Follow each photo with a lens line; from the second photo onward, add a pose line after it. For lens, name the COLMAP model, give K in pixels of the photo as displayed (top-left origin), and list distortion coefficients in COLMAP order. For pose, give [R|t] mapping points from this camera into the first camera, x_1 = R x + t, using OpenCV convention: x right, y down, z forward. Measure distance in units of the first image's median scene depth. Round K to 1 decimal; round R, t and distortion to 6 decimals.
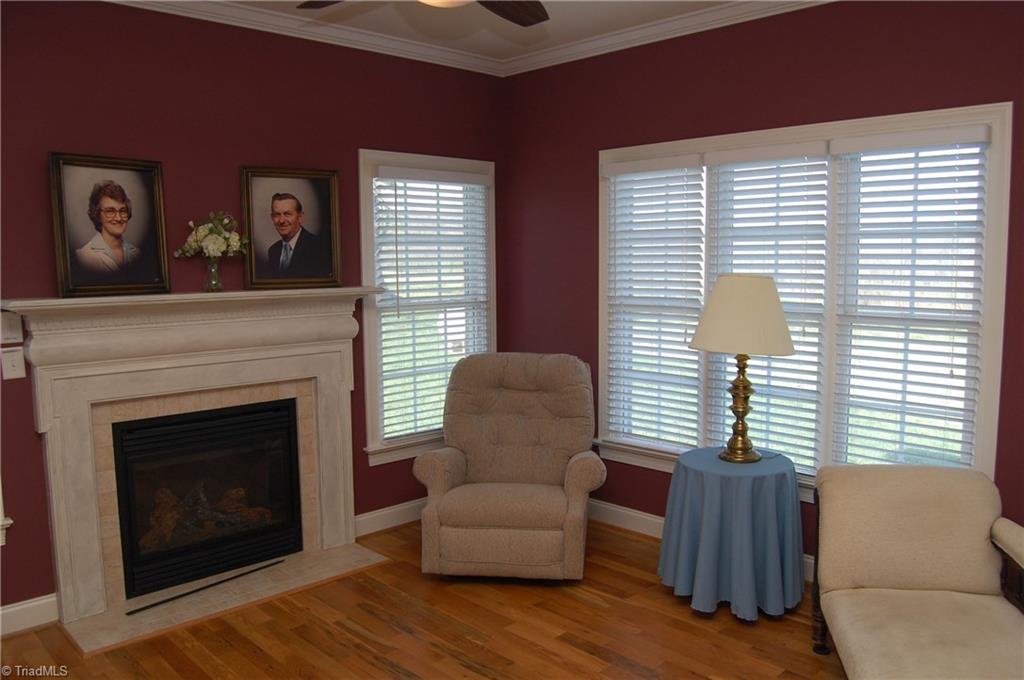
lens RADIAL K [[808.0, 0, 512.2], [0, 808.0, 343.5], [0, 0, 1]] dist [-0.085771, 0.034530]
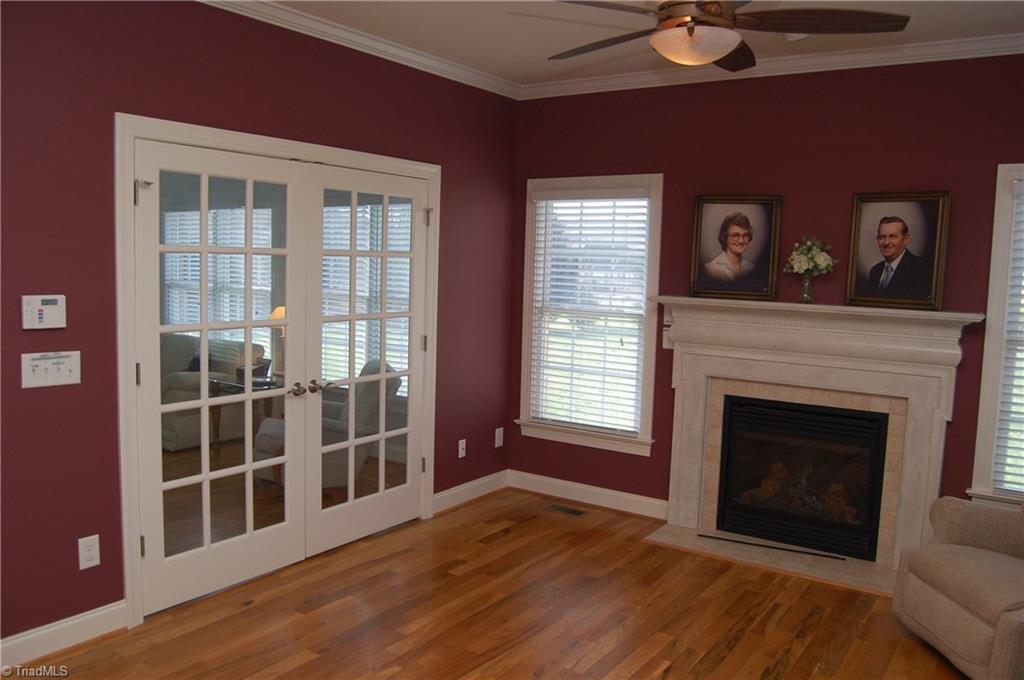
lens RADIAL K [[797.1, 0, 514.3], [0, 797.1, 343.6], [0, 0, 1]] dist [-0.095461, 0.038361]
pose [[0.199145, 0.106641, -0.974150, 0.662956], [-0.138772, 0.987113, 0.079691, -0.038287], [0.970095, 0.119315, 0.211378, 0.341779]]
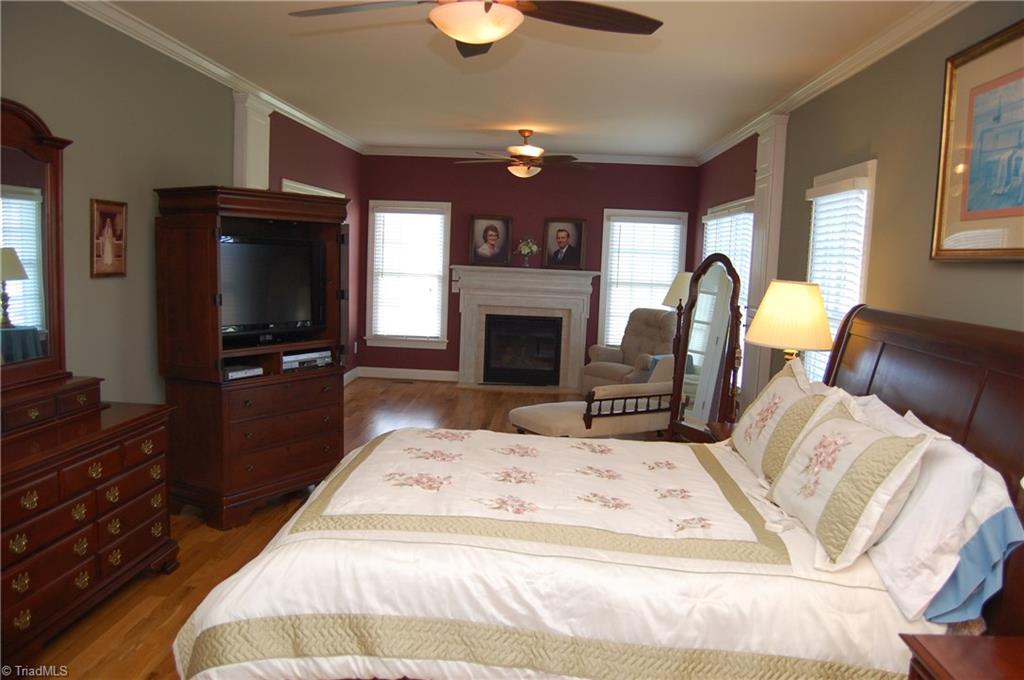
lens RADIAL K [[808.0, 0, 512.2], [0, 808.0, 343.5], [0, 0, 1]] dist [-0.085771, 0.034530]
pose [[0.676767, 0.119527, -0.726430, 1.454543], [-0.124536, 0.991099, 0.047054, 0.055677], [0.725588, 0.058622, 0.685628, -0.754531]]
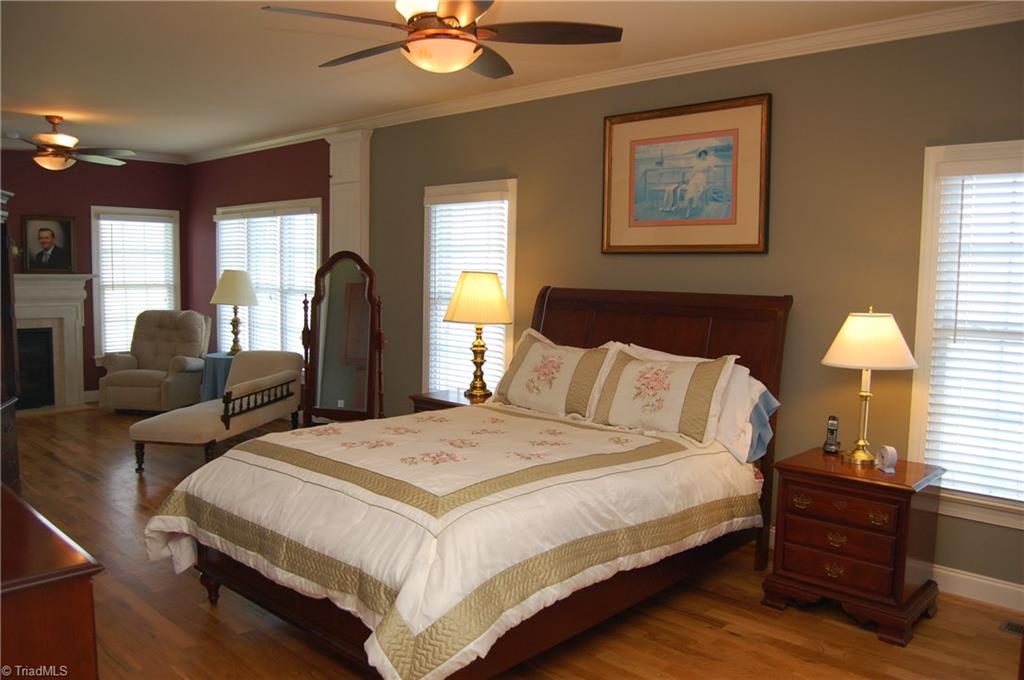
lens RADIAL K [[808.0, 0, 512.2], [0, 808.0, 343.5], [0, 0, 1]] dist [-0.085771, 0.034530]
pose [[0.998985, 0.023649, 0.038333, 0.904961], [-0.023114, 0.999630, -0.014344, 0.120085], [-0.038658, 0.013443, 0.999162, -1.146714]]
